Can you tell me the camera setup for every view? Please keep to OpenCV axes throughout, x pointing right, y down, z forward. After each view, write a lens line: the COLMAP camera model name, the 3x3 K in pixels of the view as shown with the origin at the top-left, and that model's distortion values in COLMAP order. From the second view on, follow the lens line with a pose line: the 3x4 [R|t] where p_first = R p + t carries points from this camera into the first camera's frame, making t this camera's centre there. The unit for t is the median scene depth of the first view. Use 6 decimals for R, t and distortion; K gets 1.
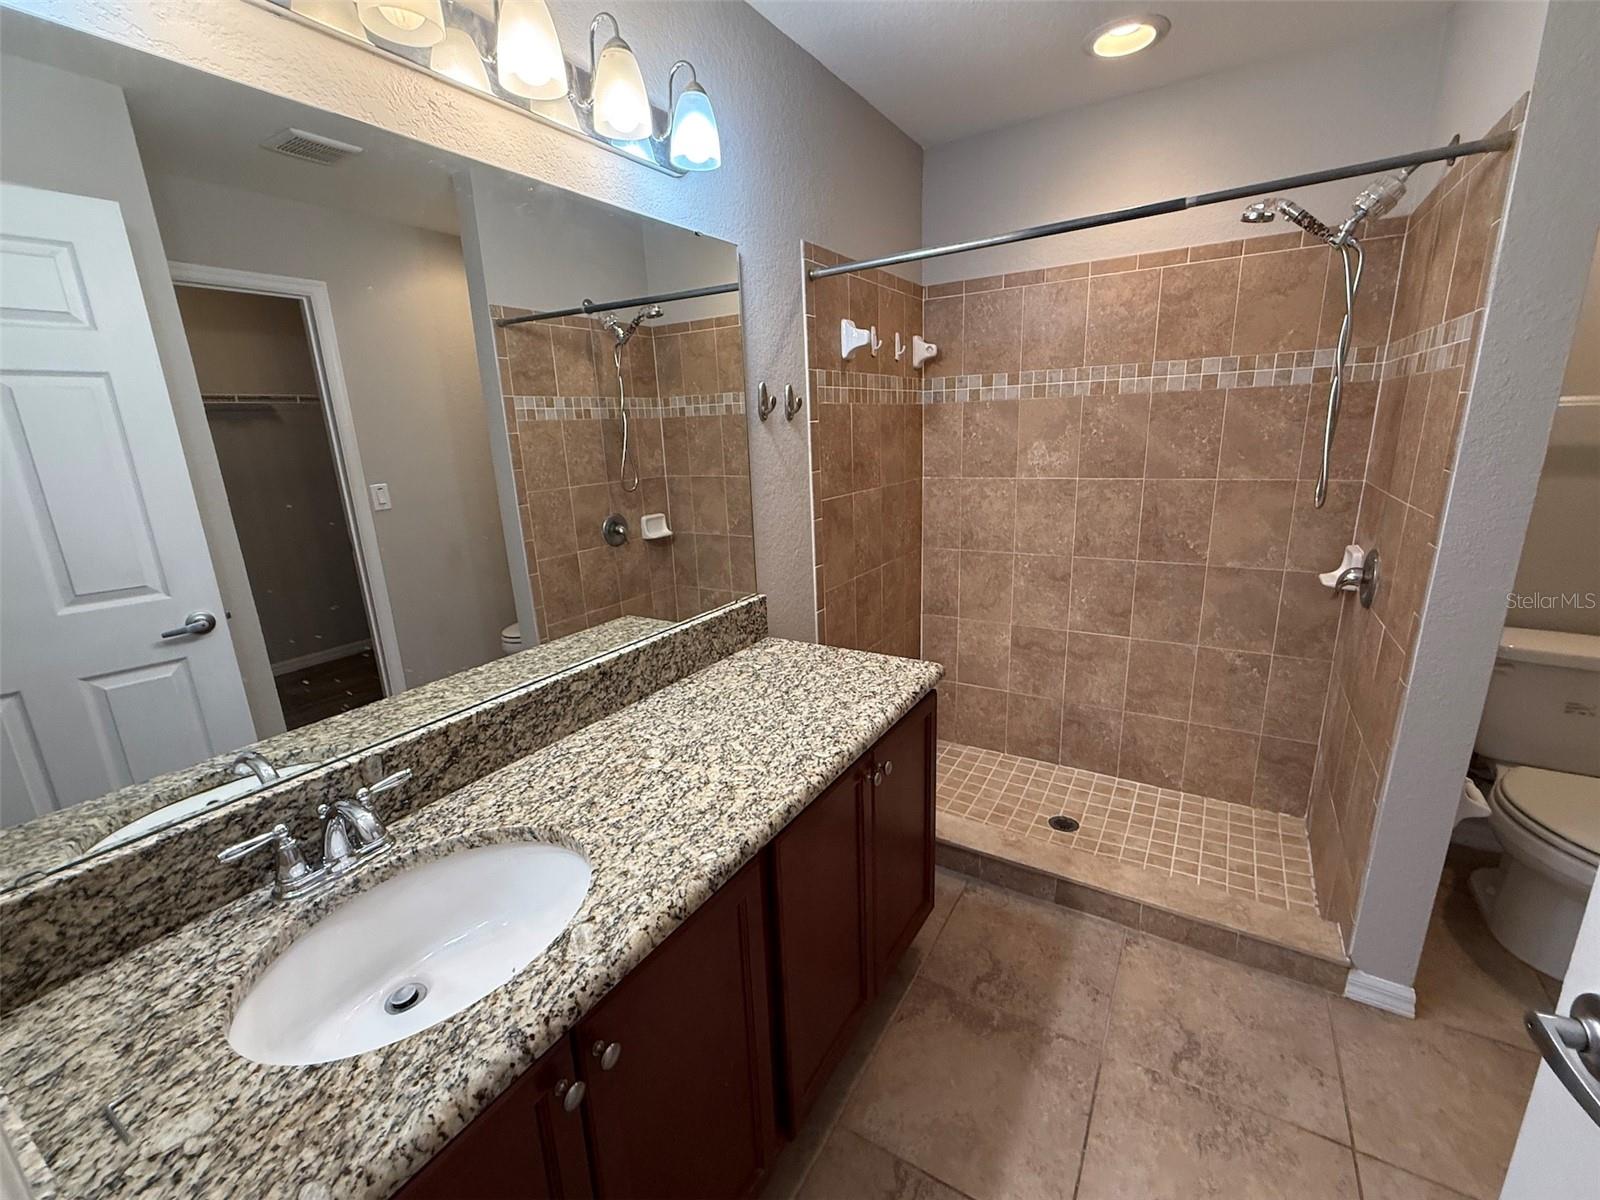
lens RADIAL K [[672.7, 0, 802.0], [0, 672.7, 602.2], [0, 0, 1]] dist [0.001081, 0.000447]
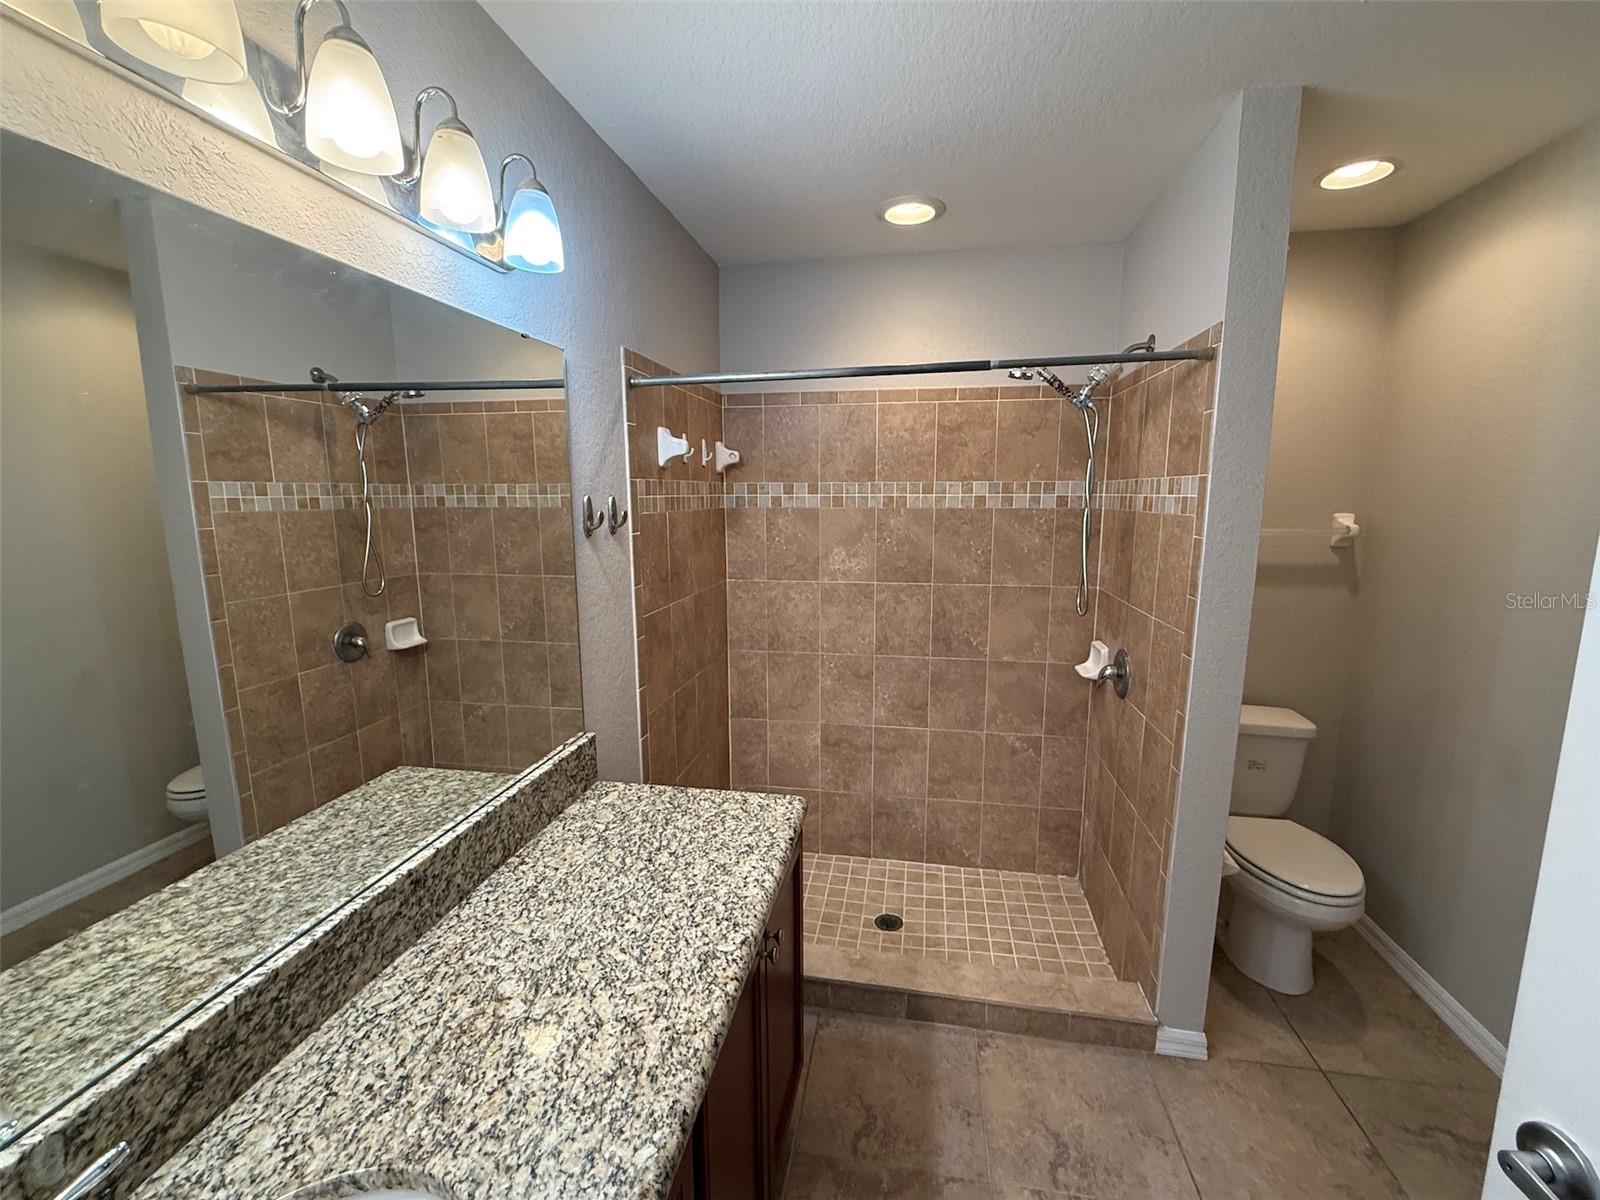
lens RADIAL K [[672.7, 0, 802.0], [0, 672.7, 602.2], [0, 0, 1]] dist [0.001081, 0.000447]
pose [[0.929920, -0.022873, 0.367049, -0.107498], [0.061270, 0.993751, -0.093301, -0.072715], [-0.362622, 0.109251, 0.925511, 0.070857]]
